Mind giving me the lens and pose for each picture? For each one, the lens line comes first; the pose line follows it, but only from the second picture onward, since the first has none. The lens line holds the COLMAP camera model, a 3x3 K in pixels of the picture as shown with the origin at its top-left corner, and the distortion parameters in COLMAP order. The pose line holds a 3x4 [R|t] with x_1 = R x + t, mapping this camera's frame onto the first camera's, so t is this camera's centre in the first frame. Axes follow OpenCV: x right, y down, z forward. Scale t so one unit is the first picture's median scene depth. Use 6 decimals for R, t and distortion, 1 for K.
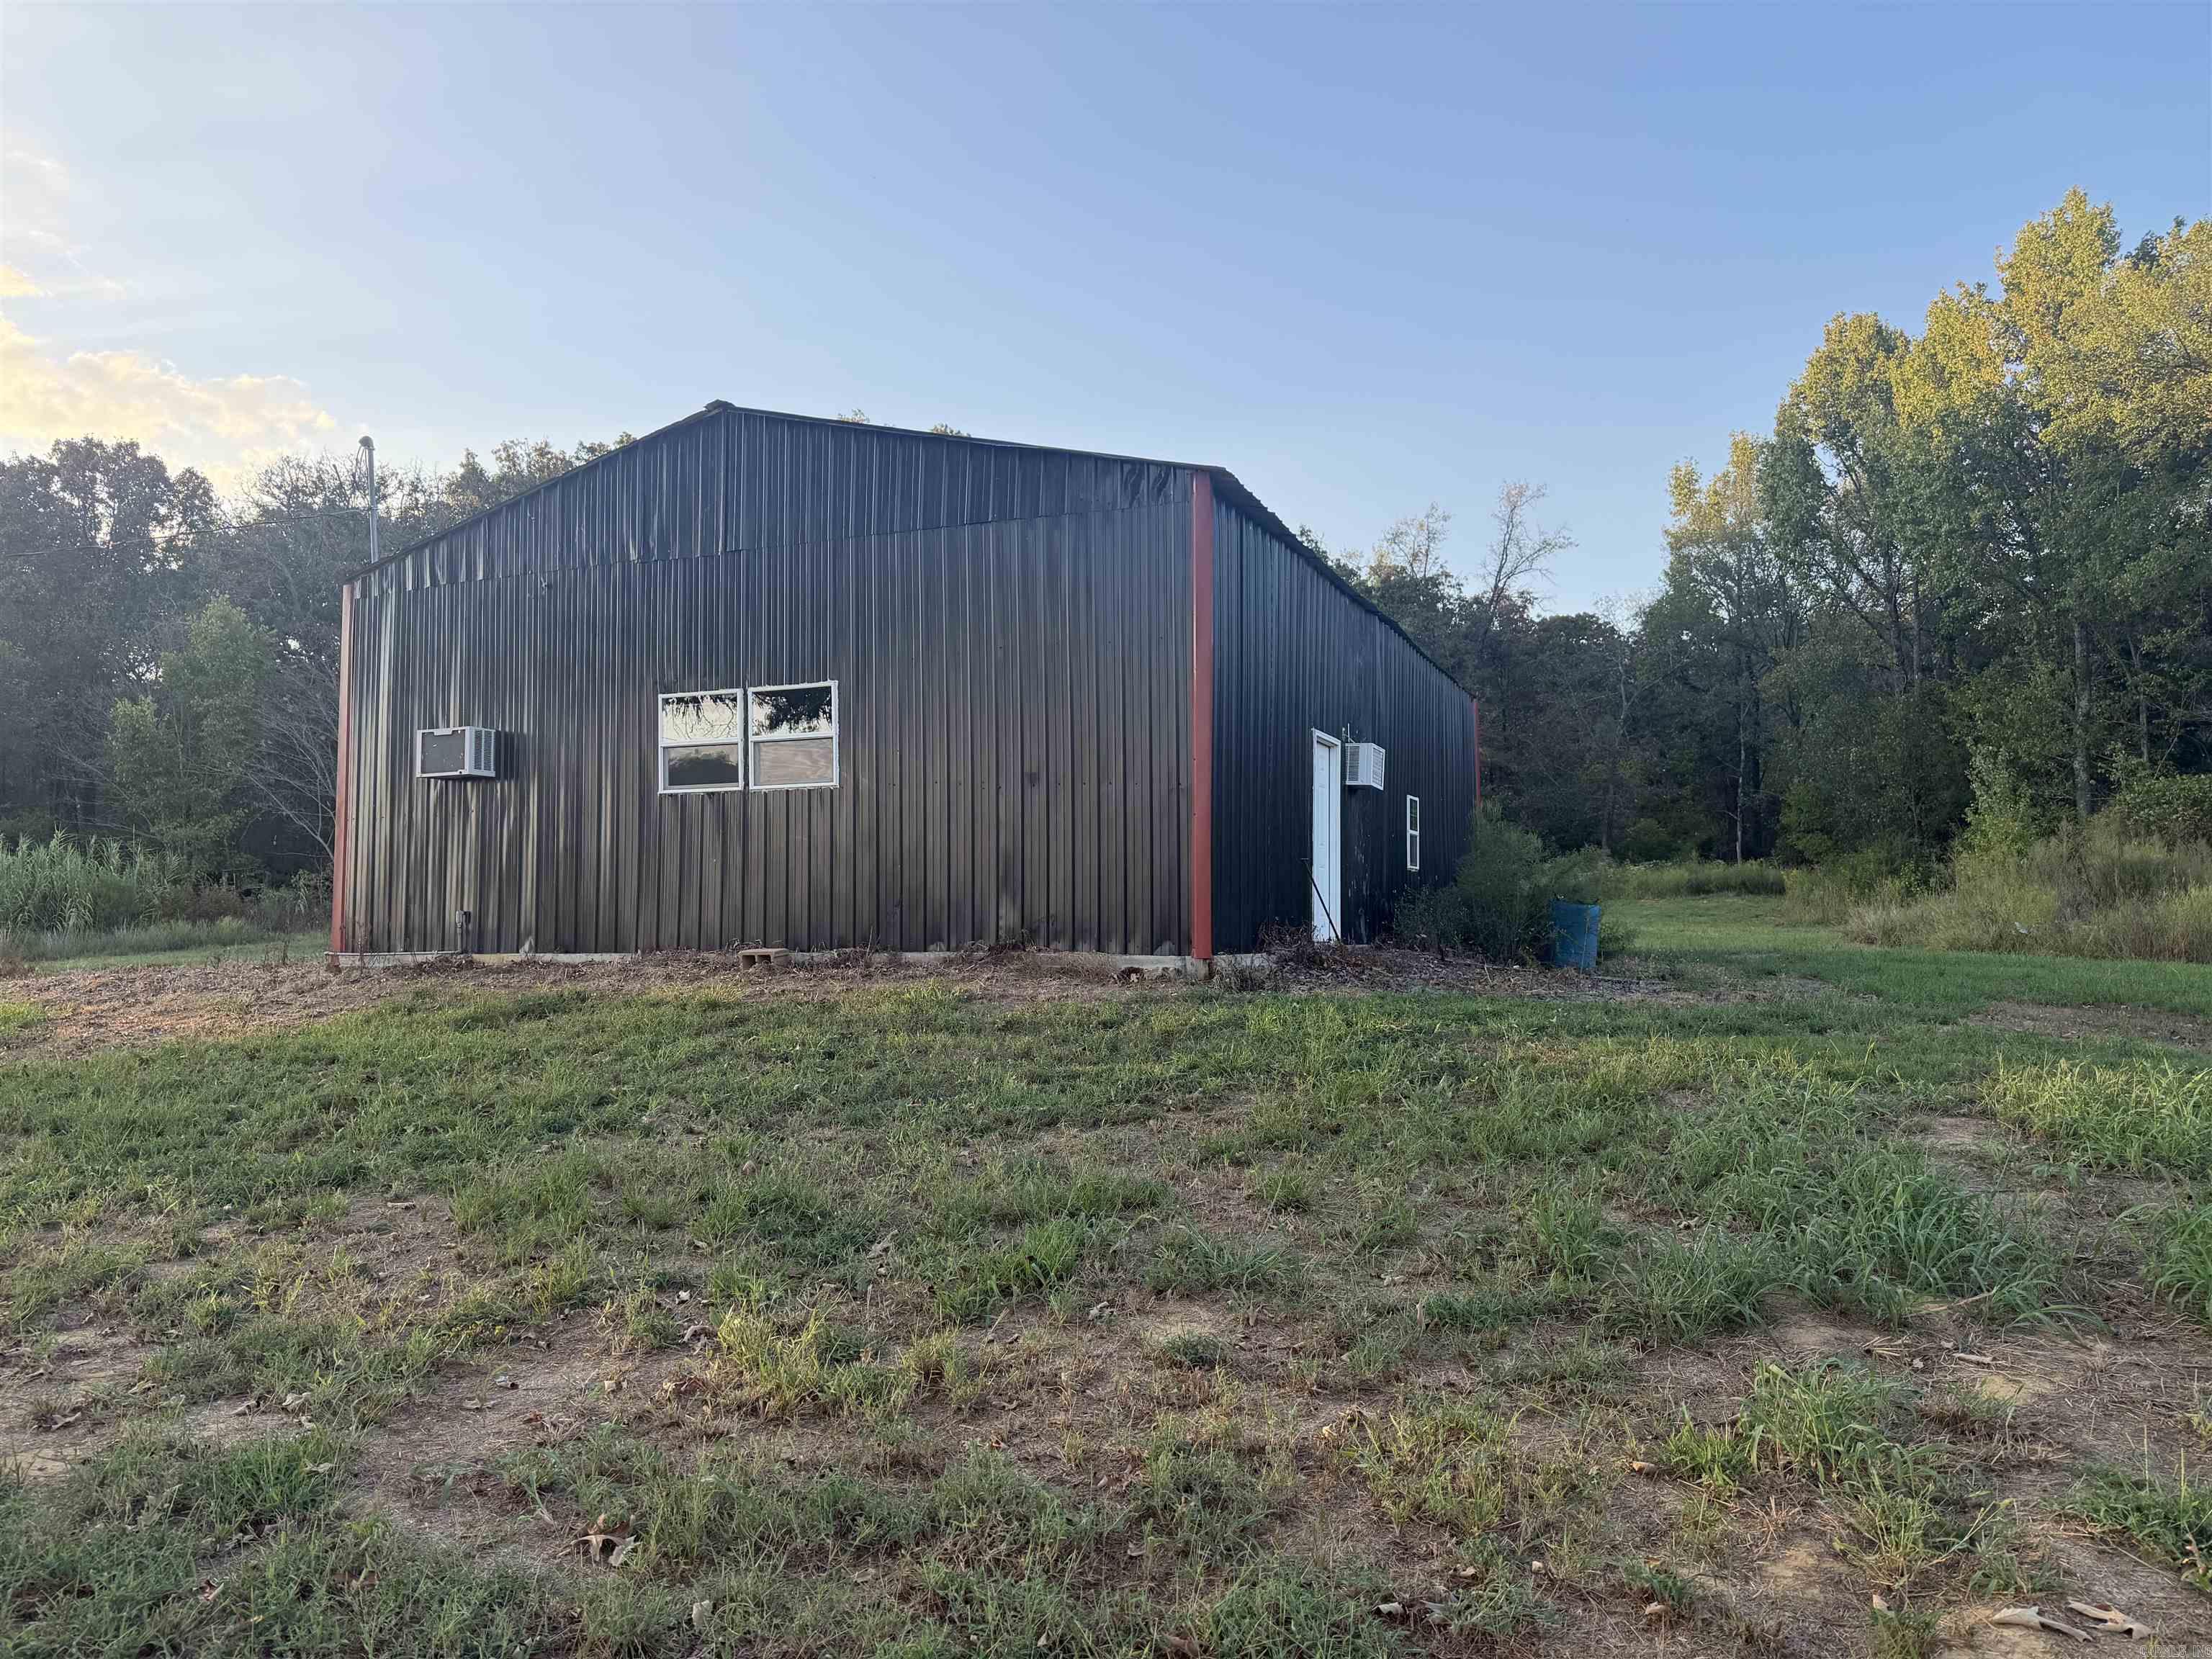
lens RADIAL K [[1567.0, 0, 1098.5], [0, 1567.0, 840.8], [0, 0, 1]] dist [0.019142, -0.022027]
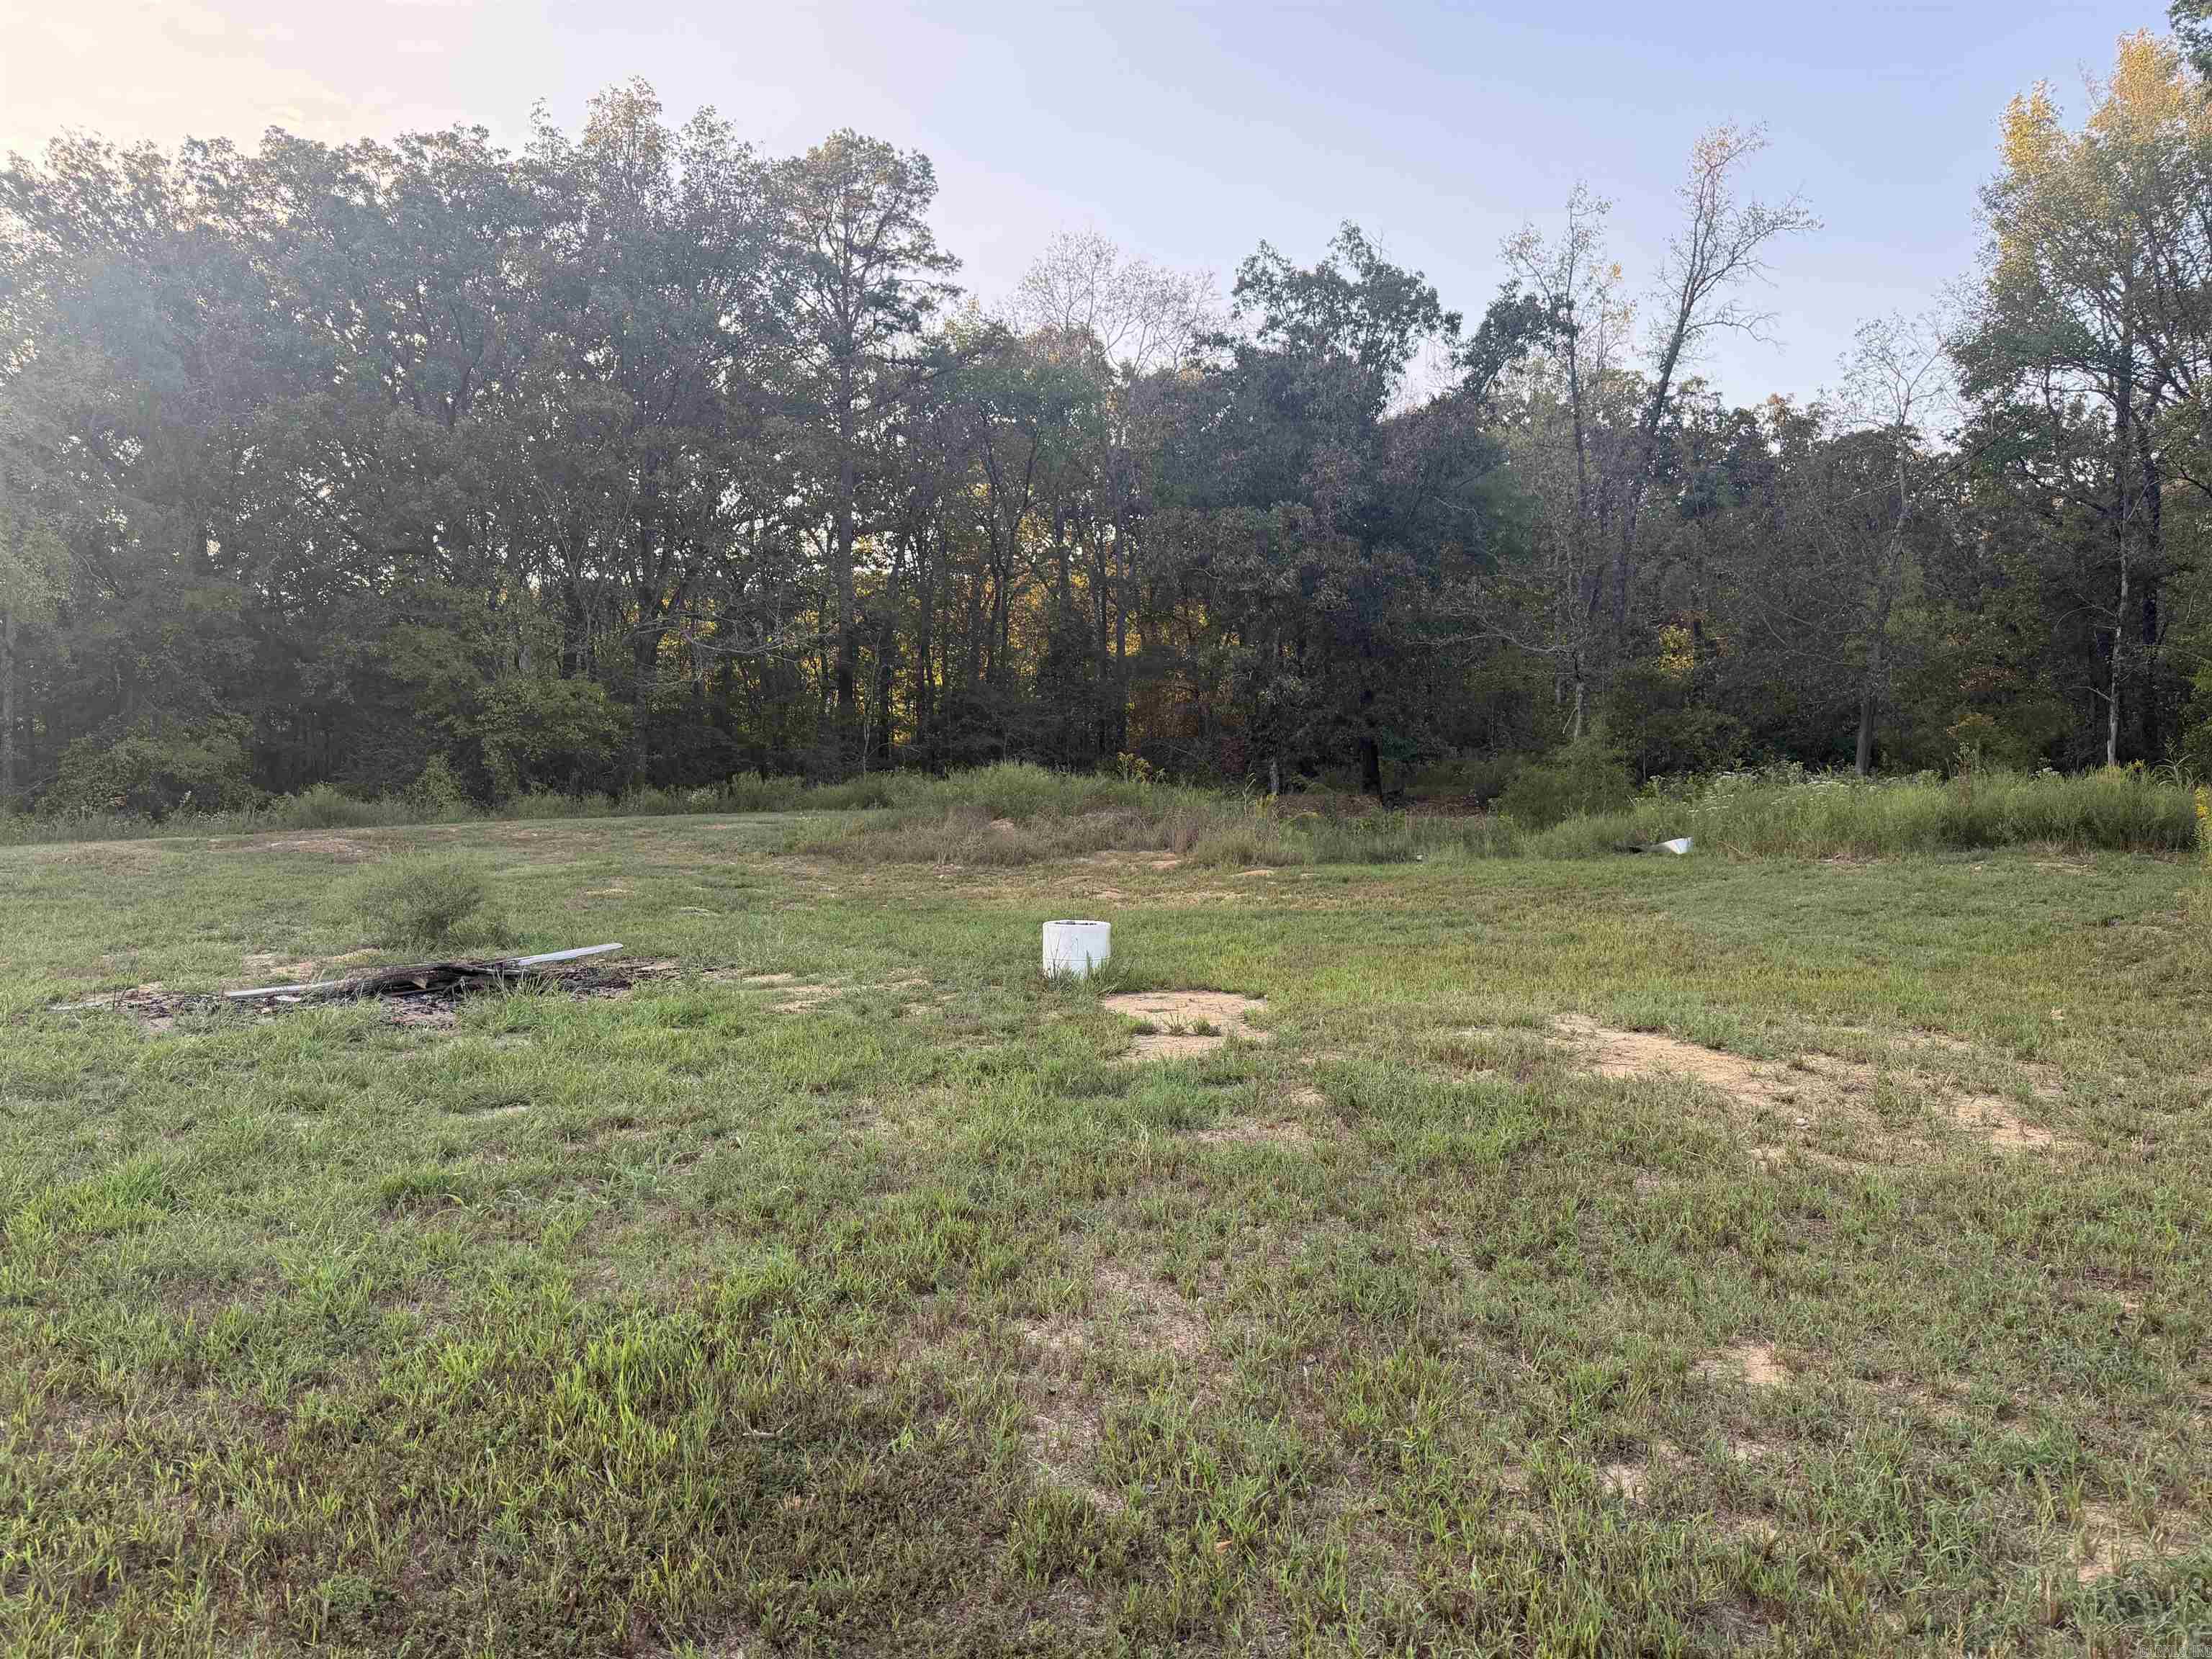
lens RADIAL K [[1567.0, 0, 1108.6], [0, 1567.0, 831.6], [0, 0, 1]] dist [0.019142, -0.022027]
pose [[0.980982, 0.013484, -0.193630, 1.044703], [-0.004037, 0.998786, 0.049100, 0.045596], [0.194057, -0.047385, 0.979845, 2.389288]]
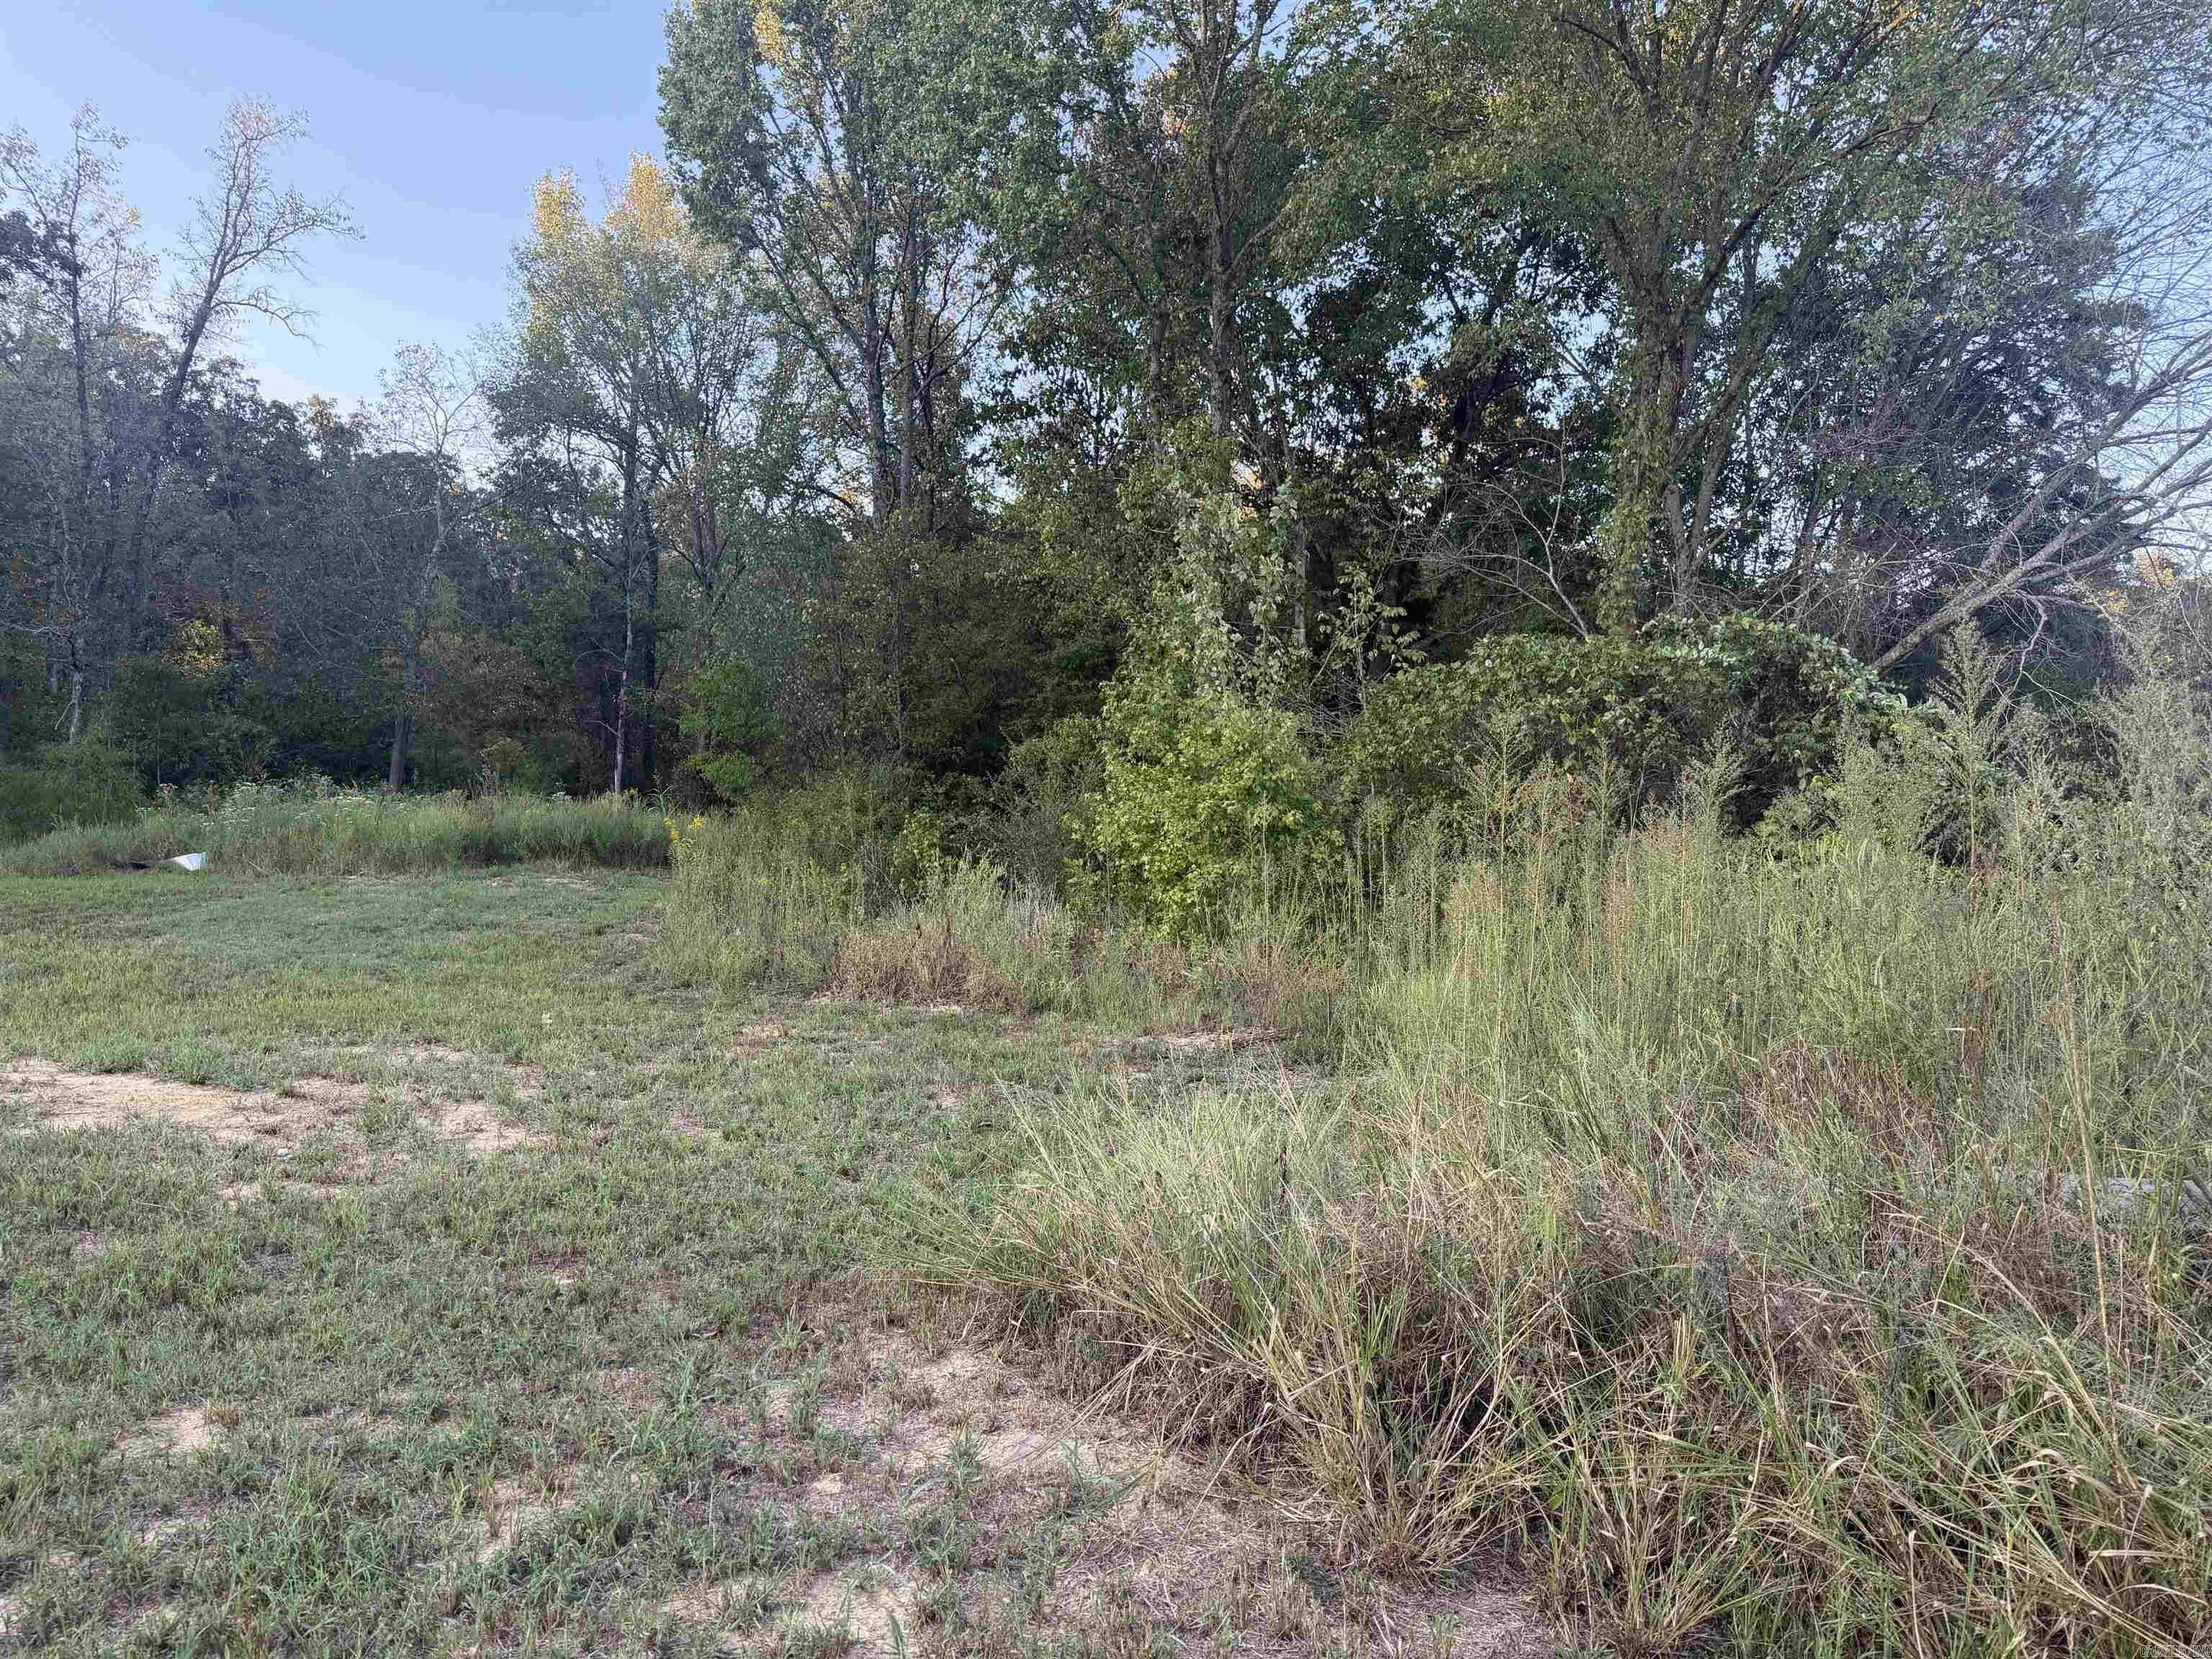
lens RADIAL K [[1567.0, 0, 1117.6], [0, 1567.0, 830.7], [0, 0, 1]] dist [0.019142, -0.022027]
pose [[0.777486, 0.032624, 0.628053, 1.059294], [-0.051848, 0.998579, 0.012313, 0.044531], [-0.626759, -0.042137, 0.778073, 2.389726]]
